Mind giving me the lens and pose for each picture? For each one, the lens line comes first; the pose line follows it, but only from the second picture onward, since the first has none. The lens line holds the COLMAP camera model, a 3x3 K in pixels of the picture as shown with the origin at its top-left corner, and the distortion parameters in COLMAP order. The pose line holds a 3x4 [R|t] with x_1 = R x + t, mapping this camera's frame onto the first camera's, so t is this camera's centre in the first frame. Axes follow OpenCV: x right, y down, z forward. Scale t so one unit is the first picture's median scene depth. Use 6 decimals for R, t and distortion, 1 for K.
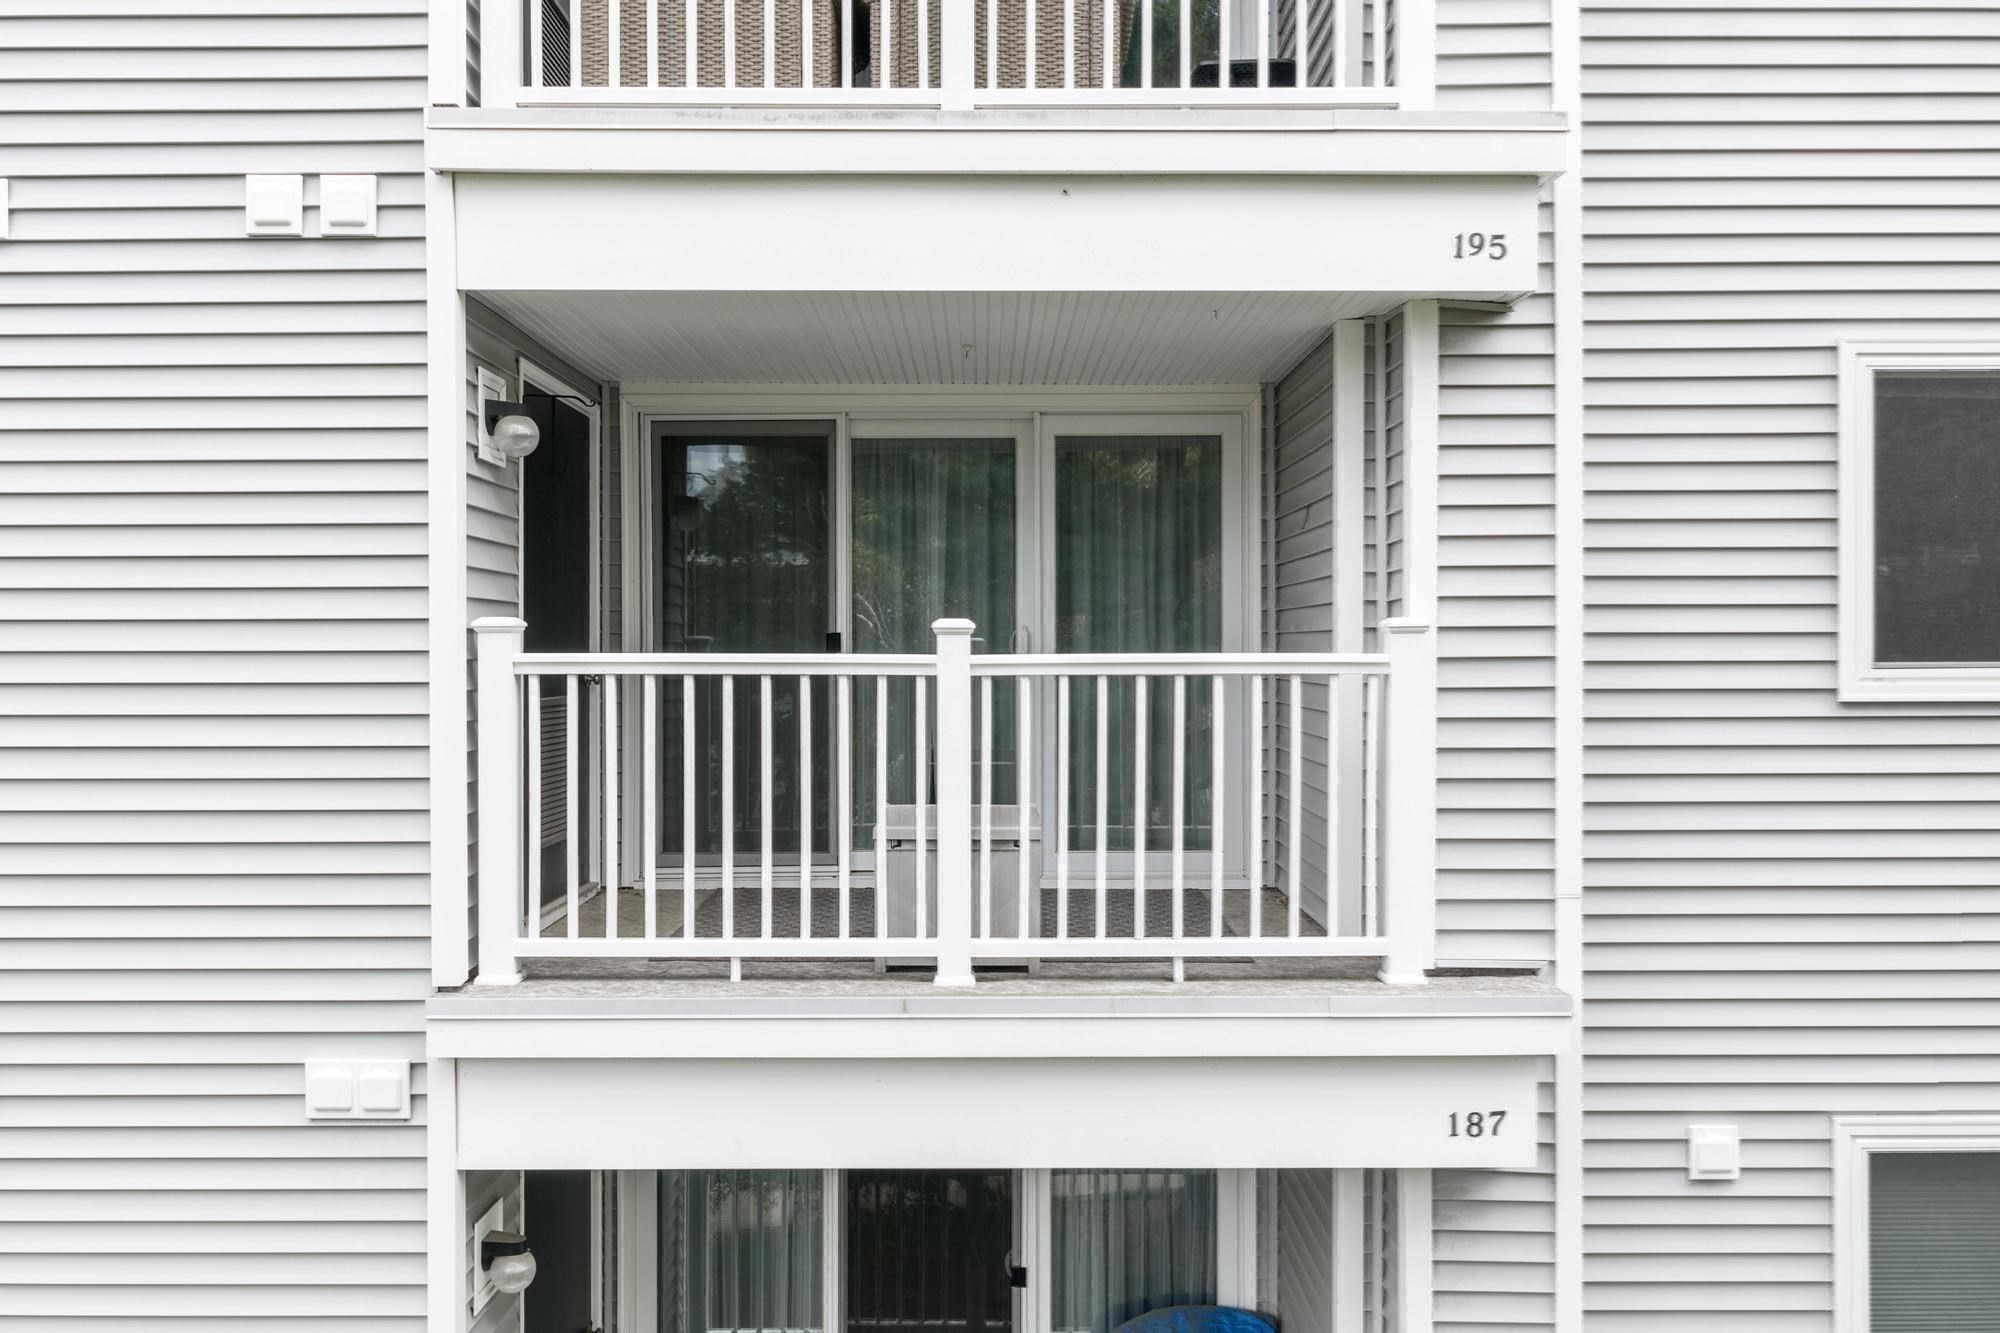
lens RADIAL K [[1641.2, 0, 997.2], [0, 1641.2, 685.6], [0, 0, 1]] dist [-0.001188, -0.018638]
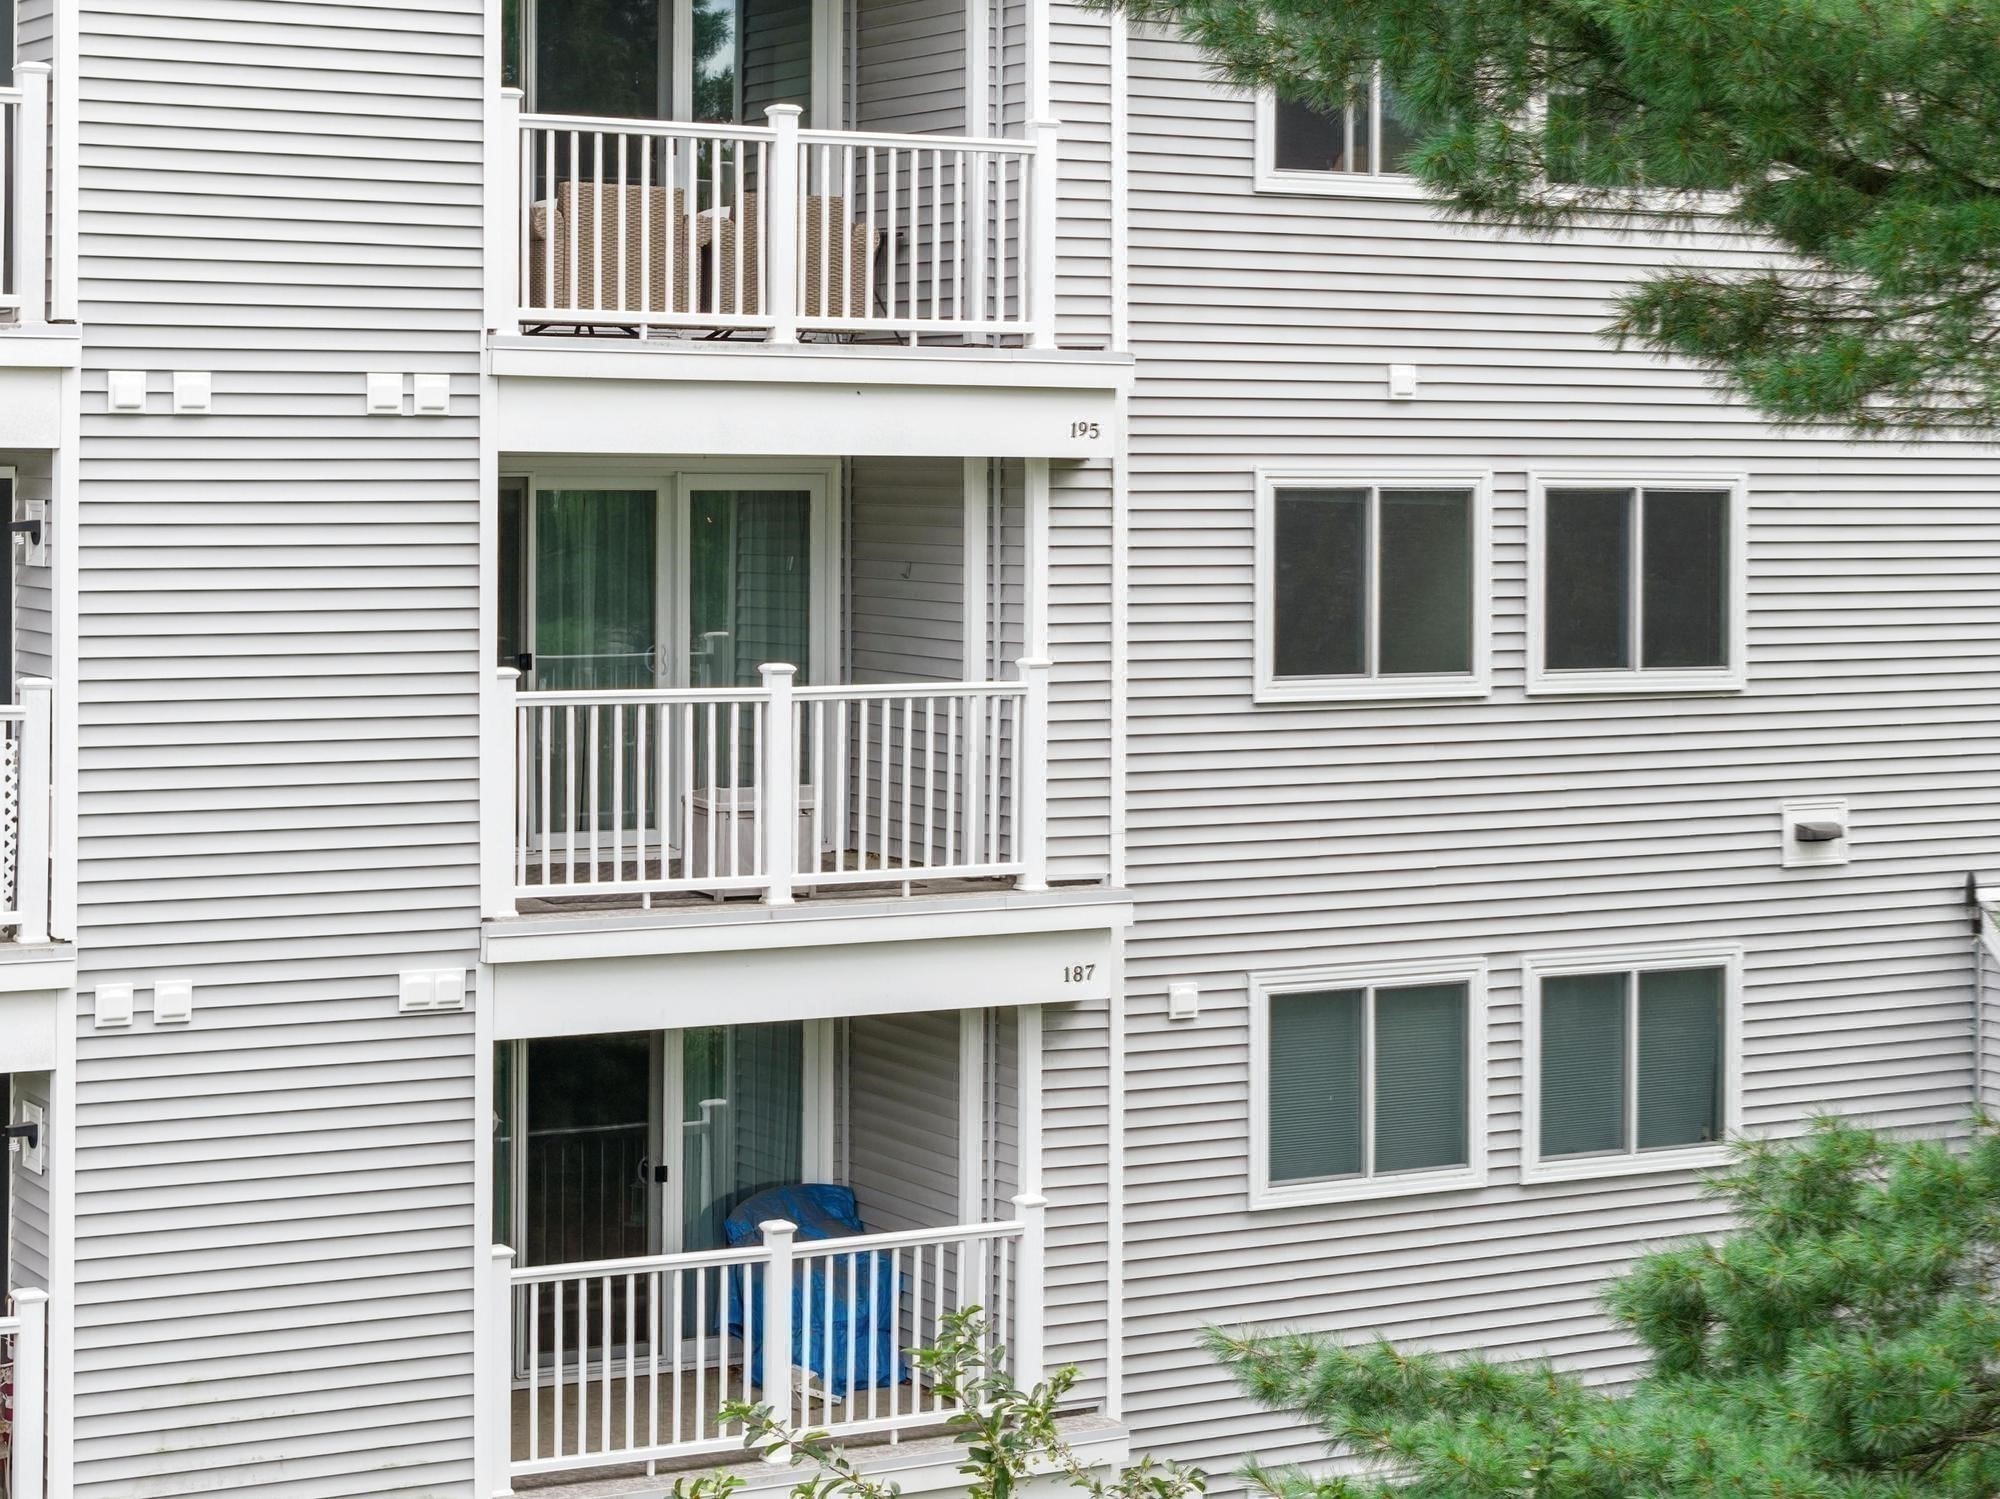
lens RADIAL K [[4056.9, 0, 1001.6], [0, 4056.9, 744.7], [0, 0, 1]] dist [-0.264051, 0.000000]
pose [[0.866043, -0.025603, 0.499313, -1.711202], [-0.001127, 0.998585, 0.053160, -0.164517], [-0.499968, -0.046602, 0.864789, -2.334052]]
